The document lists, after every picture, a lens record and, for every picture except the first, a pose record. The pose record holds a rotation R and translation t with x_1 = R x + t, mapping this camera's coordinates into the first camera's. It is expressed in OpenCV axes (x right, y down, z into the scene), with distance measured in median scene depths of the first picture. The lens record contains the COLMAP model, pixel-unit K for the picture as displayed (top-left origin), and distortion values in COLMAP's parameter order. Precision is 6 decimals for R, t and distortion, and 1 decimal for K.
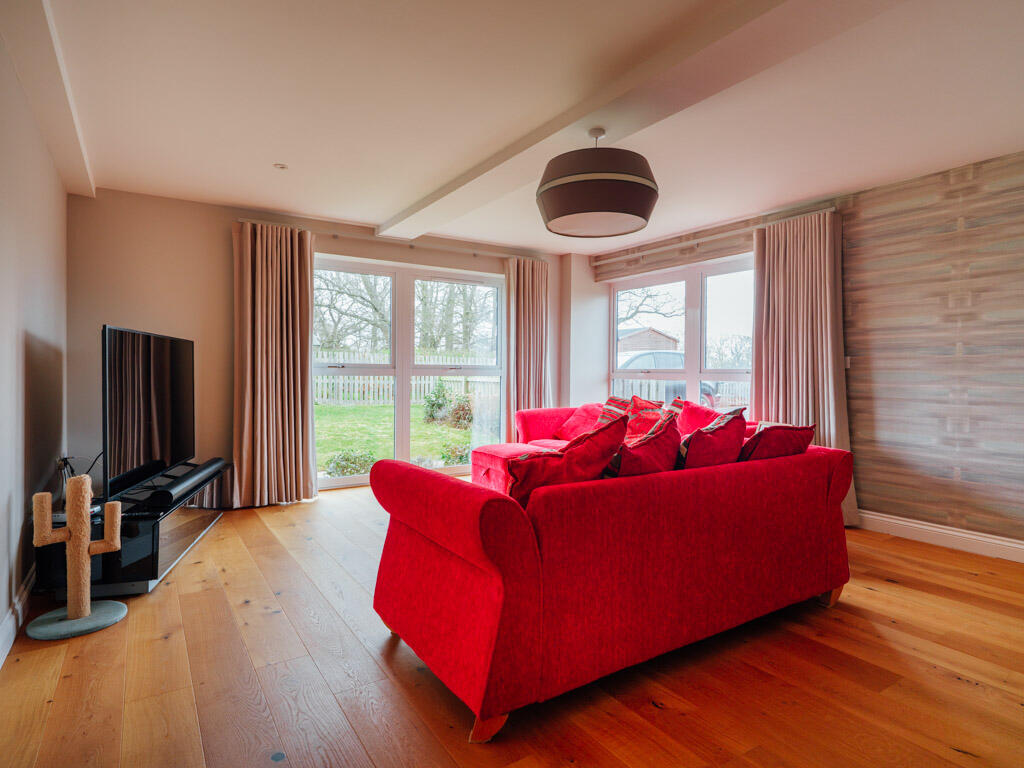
lens RADIAL K [[559.6, 0, 520.3], [0, 559.6, 383.0], [0, 0, 1]] dist [0.003155, -0.002155]
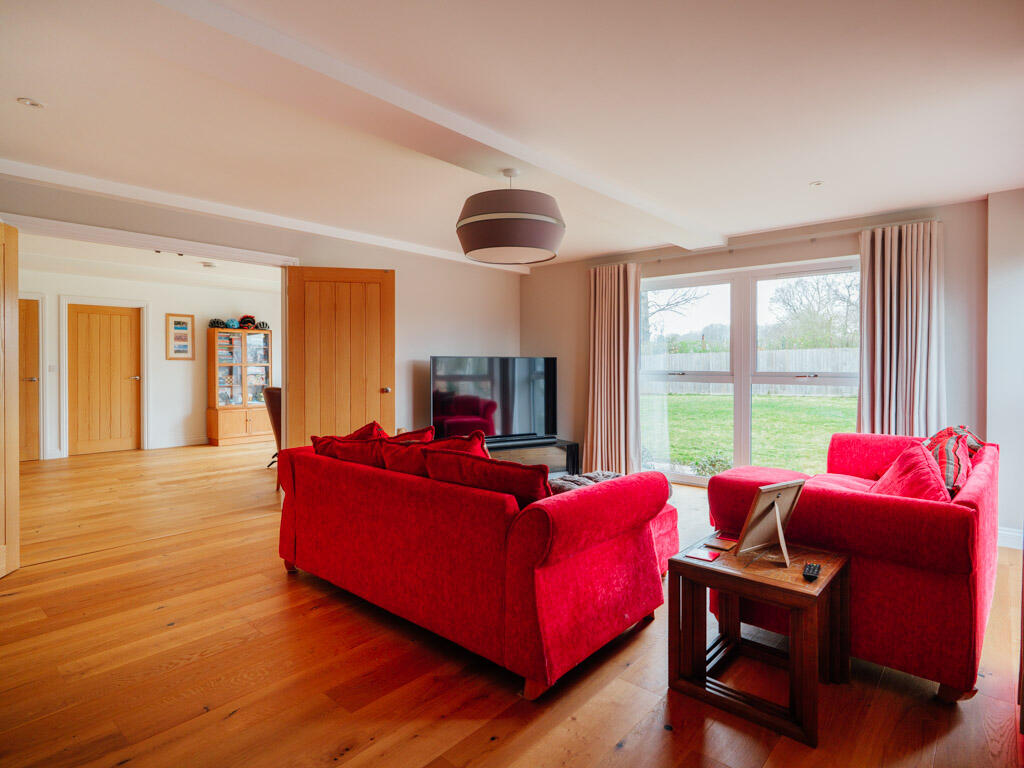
lens RADIAL K [[559.6, 0, 520.3], [0, 559.6, 383.0], [0, 0, 1]] dist [0.003155, -0.002155]
pose [[0.268962, 0.022852, -0.962880, 0.717254], [-0.015565, 0.999691, 0.019378, -0.031191], [0.963025, 0.009775, 0.269235, 0.430957]]
